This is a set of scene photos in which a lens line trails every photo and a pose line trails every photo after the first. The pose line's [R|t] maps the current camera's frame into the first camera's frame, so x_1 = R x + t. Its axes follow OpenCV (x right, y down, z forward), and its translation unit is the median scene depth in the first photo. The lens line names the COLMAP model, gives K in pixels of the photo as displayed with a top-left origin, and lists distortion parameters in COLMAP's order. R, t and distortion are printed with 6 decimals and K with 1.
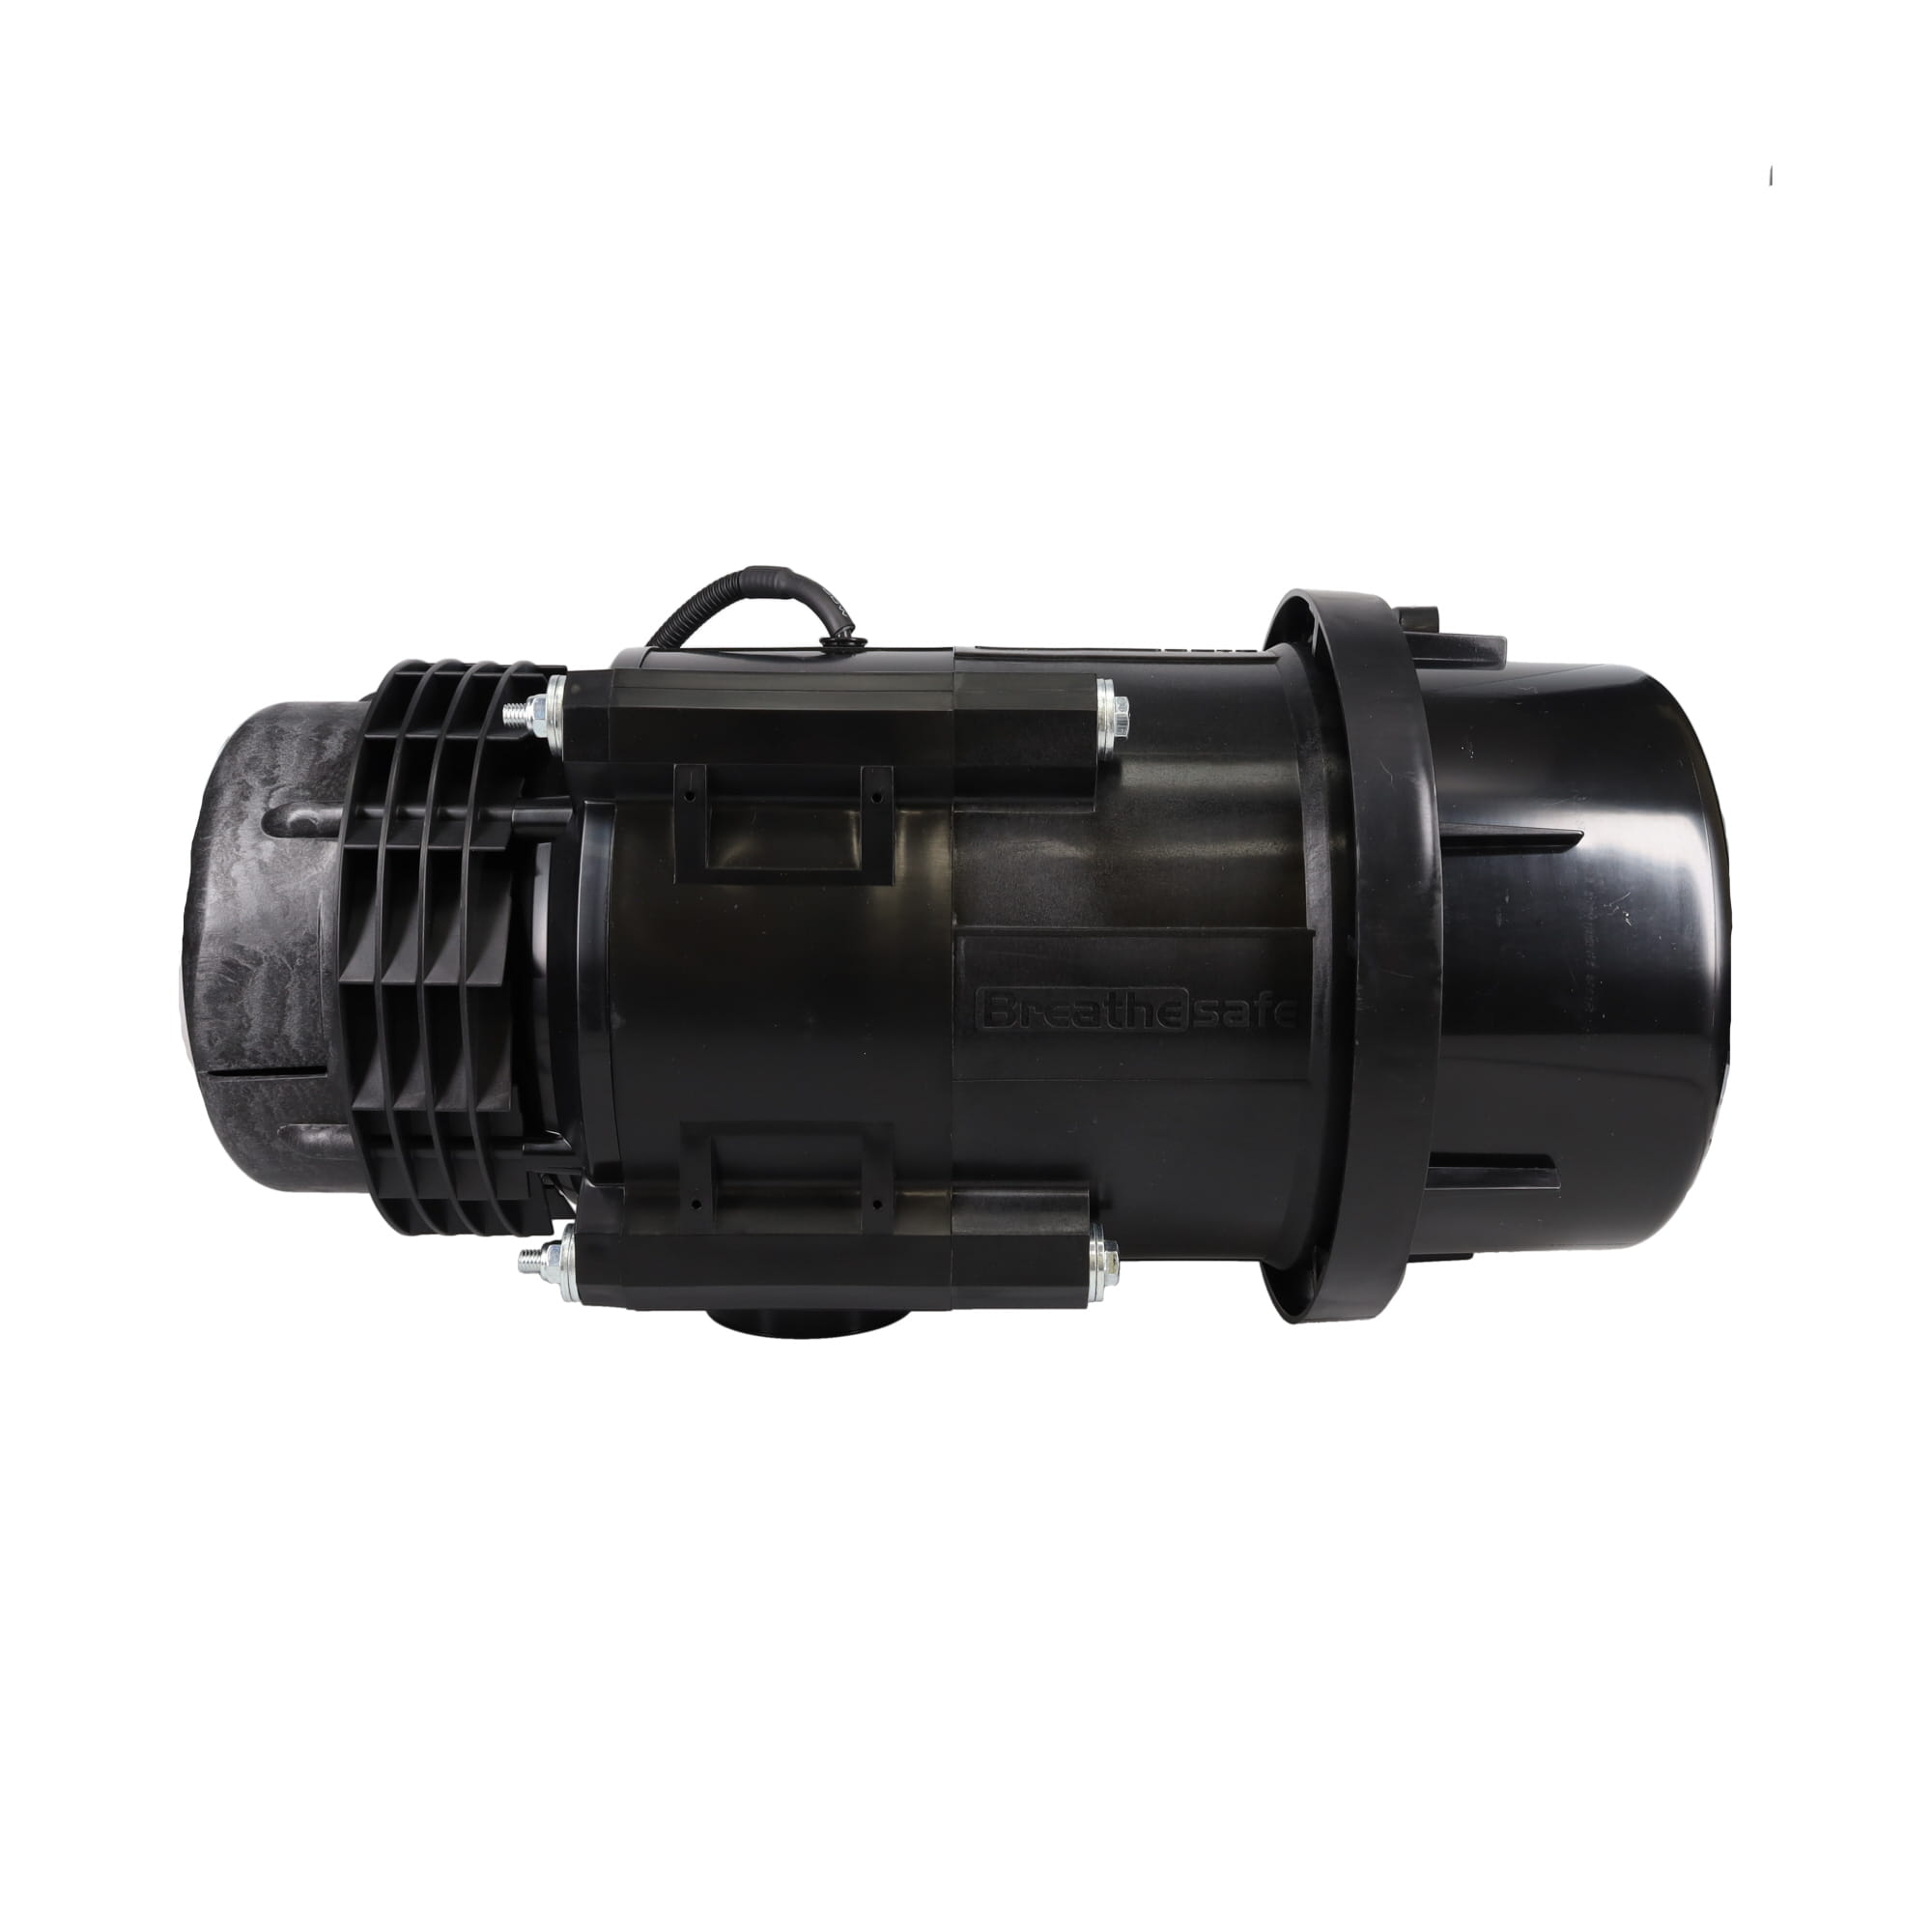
lens RADIAL K [[2027.7, 0, 973.1], [0, 2027.7, 959.2], [0, 0, 1]] dist [-0.014639, 0.000000]
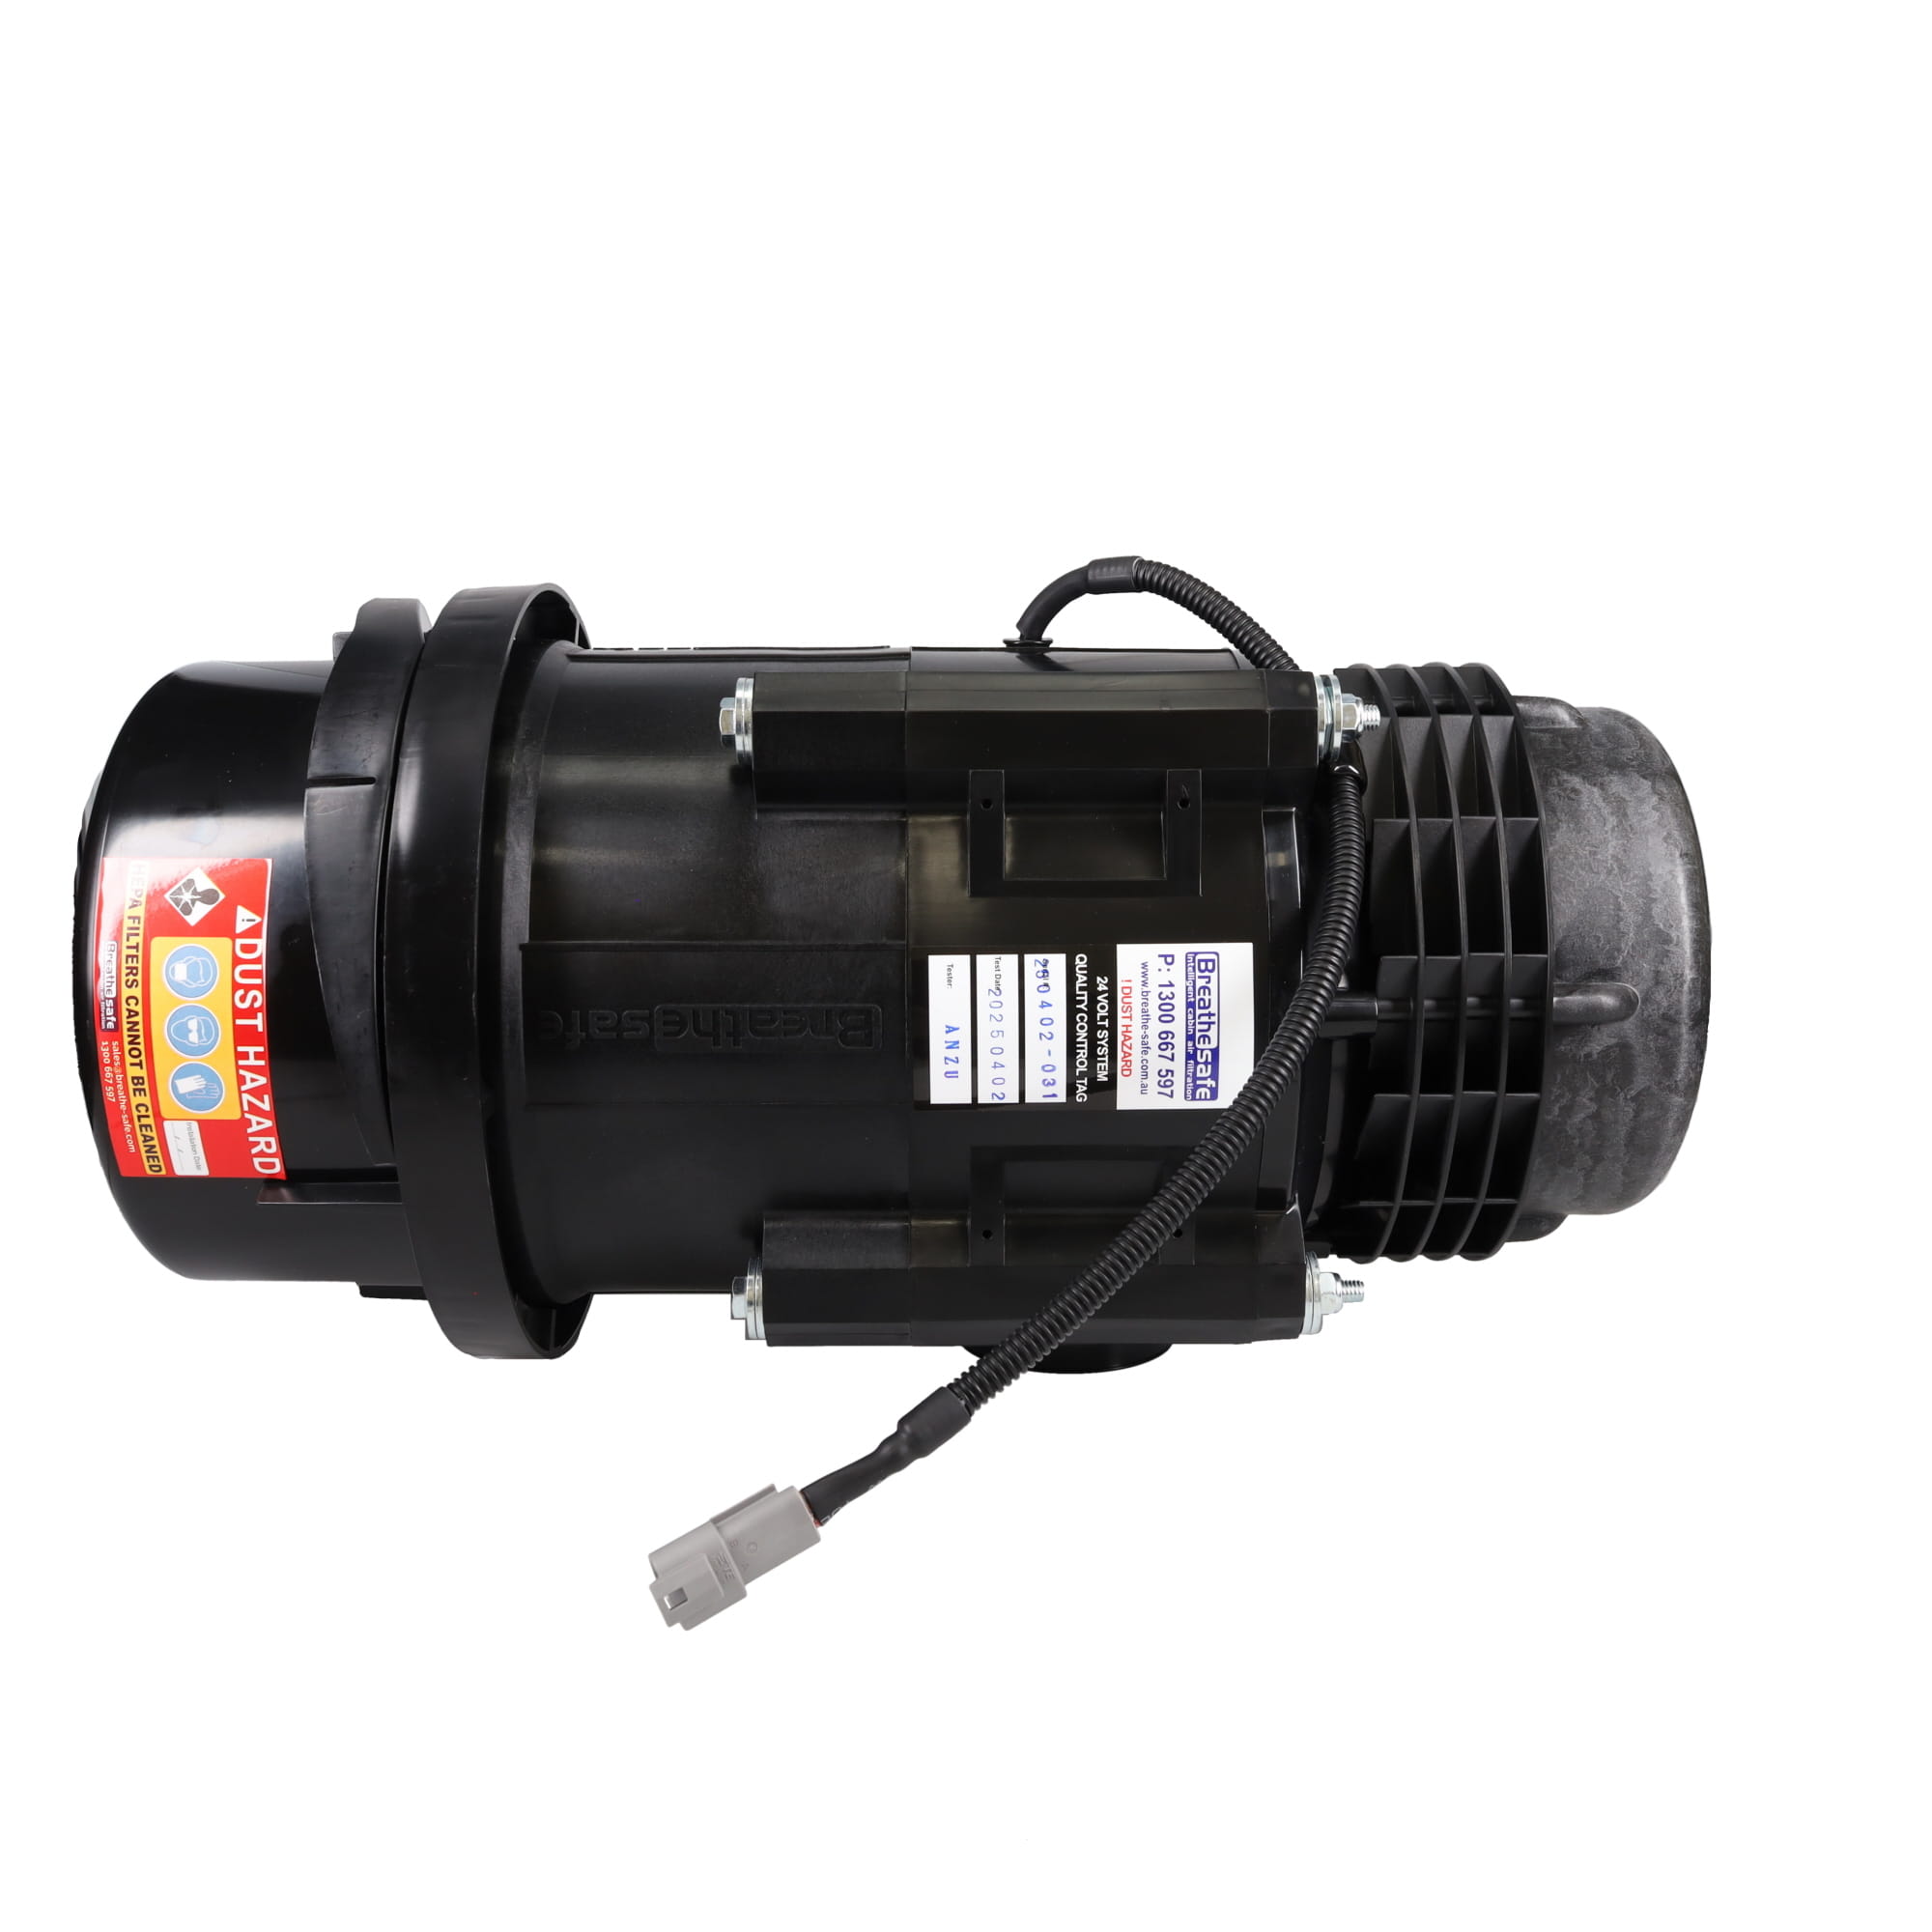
lens RADIAL K [[2027.7, 0, 959.0], [0, 2027.7, 970.7], [0, 0, 1]] dist [-0.014639, 0.000000]
pose [[-0.999975, -0.004768, -0.005270, -0.035633], [-0.006151, 0.952147, 0.305580, -0.318489], [0.003561, 0.305604, -0.952152, 2.071782]]
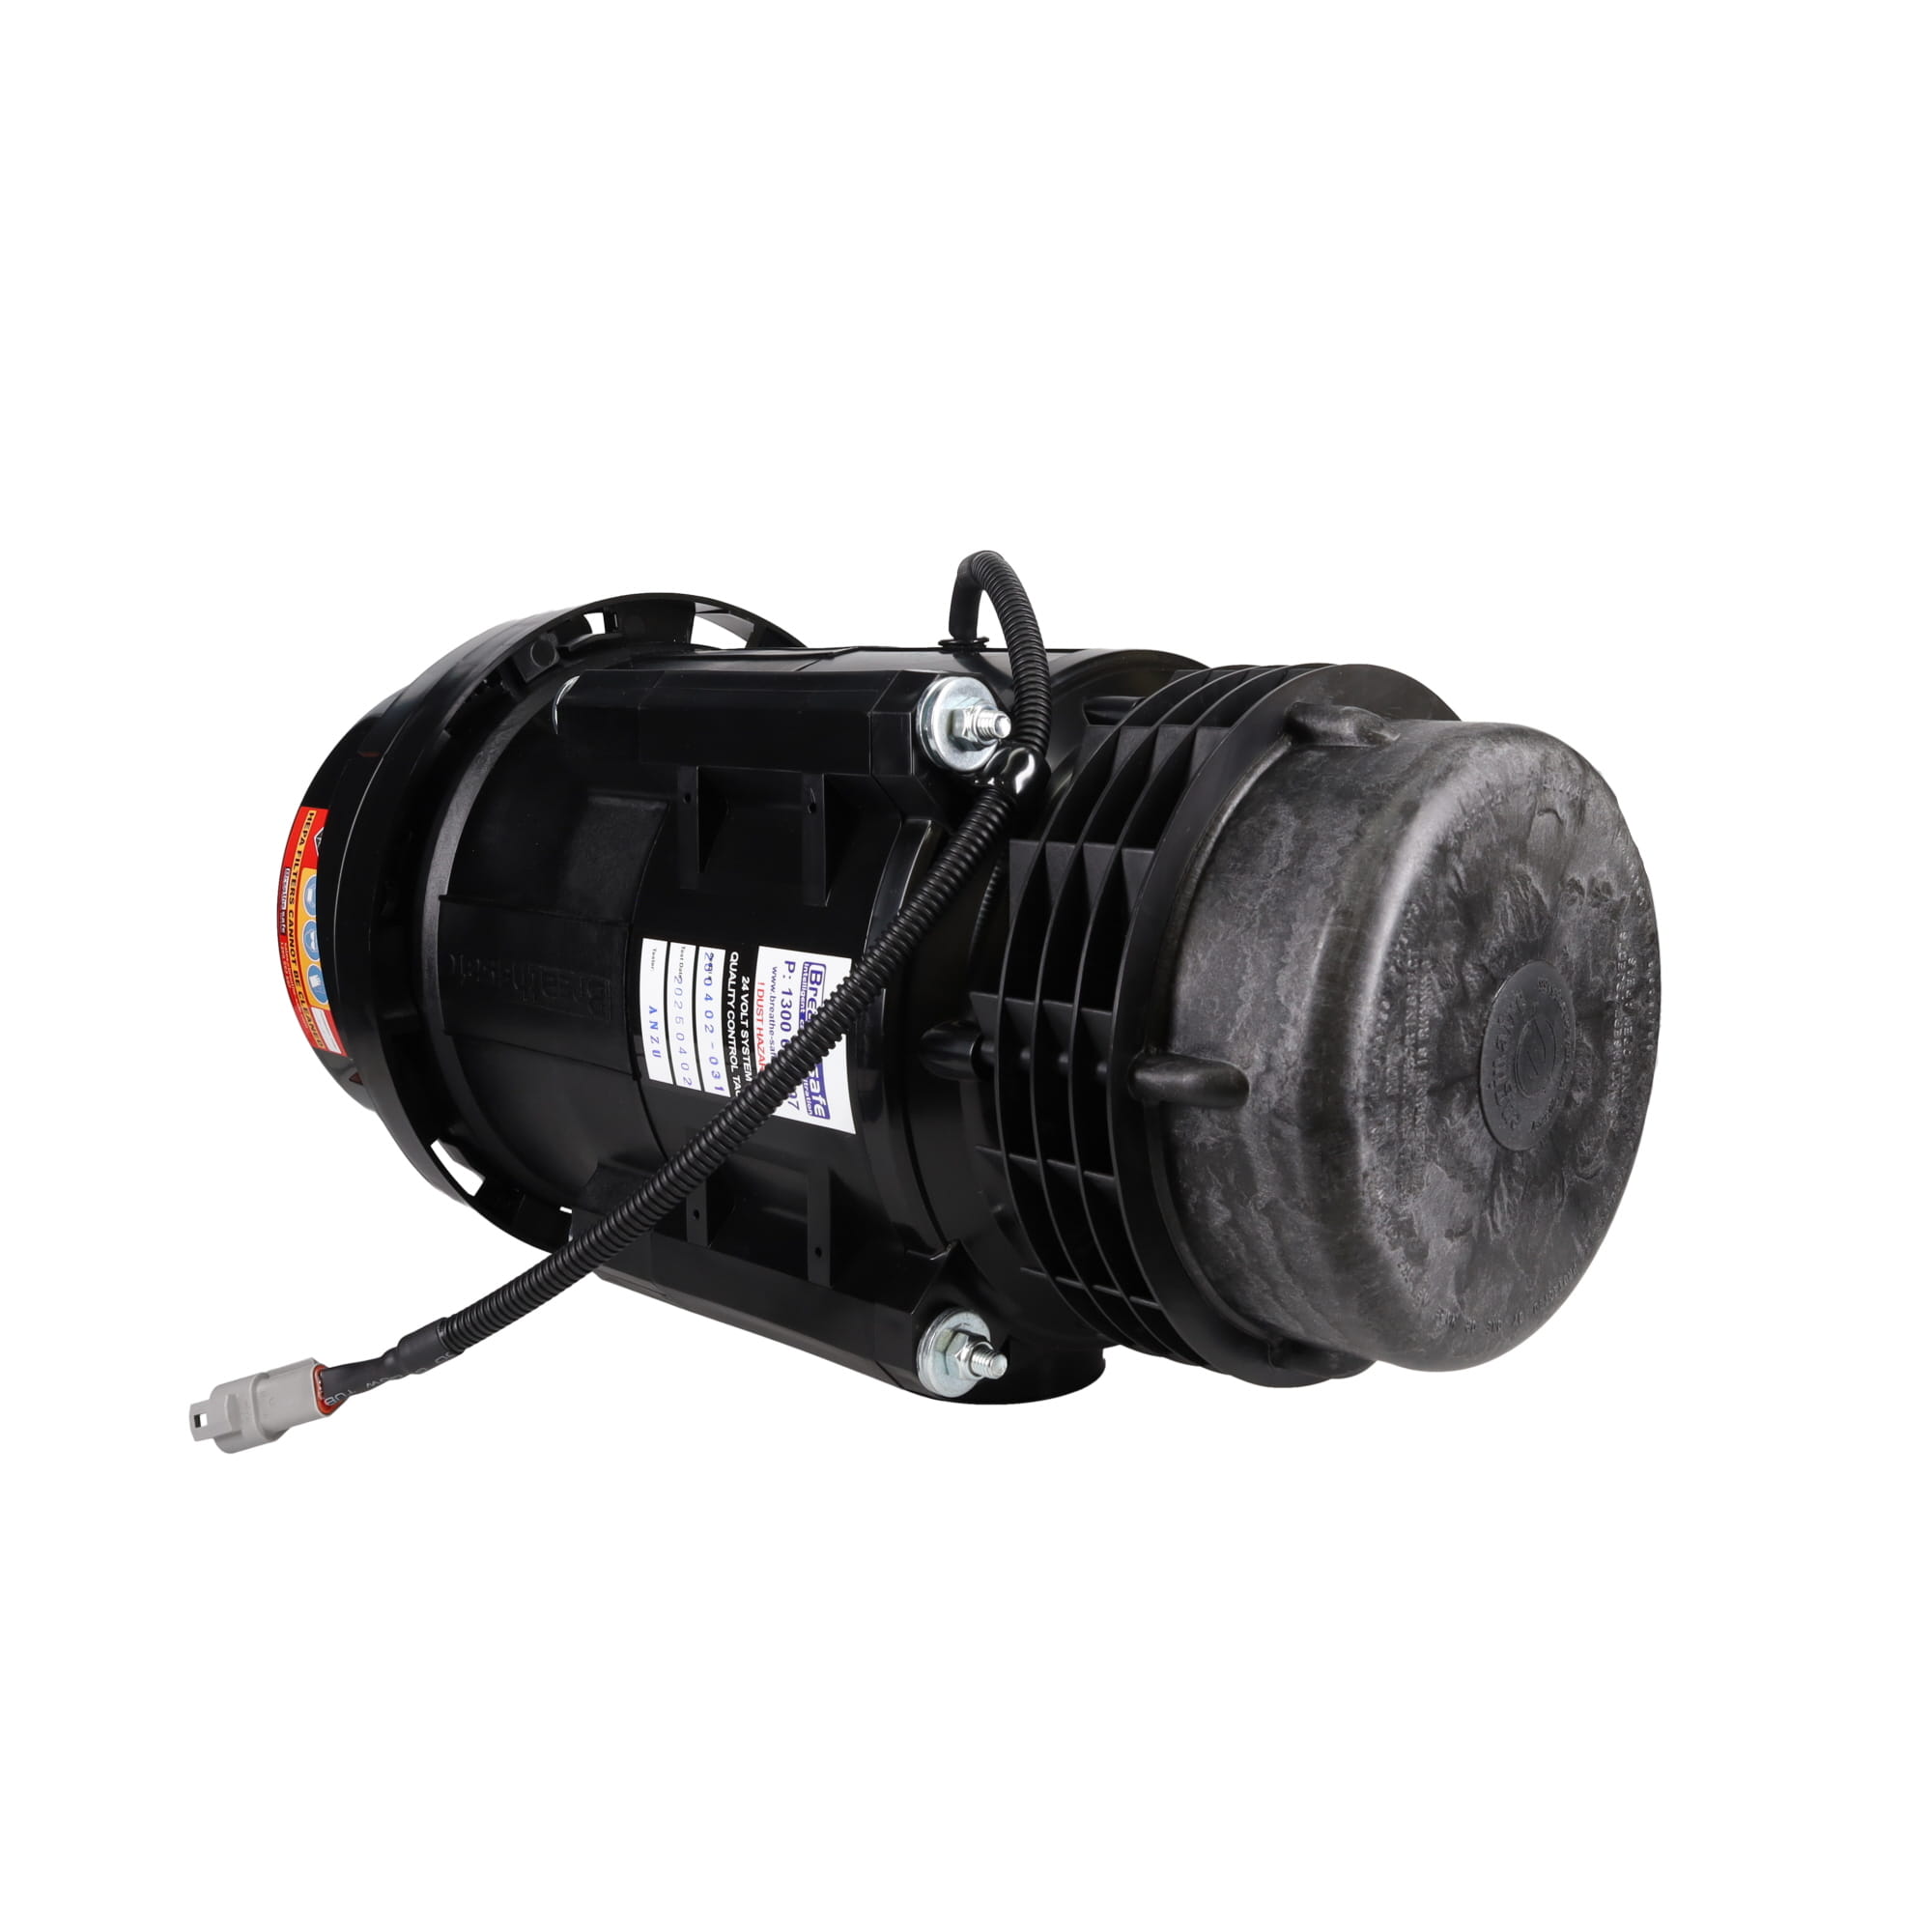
lens RADIAL K [[2027.7, 0, 980.3], [0, 2027.7, 959.0], [0, 0, 1]] dist [-0.014639, 0.000000]
pose [[-0.712167, -0.111447, 0.693107, -0.810748], [0.102707, 0.960153, 0.259917, -0.270538], [-0.694456, 0.256291, -0.672343, 1.739770]]
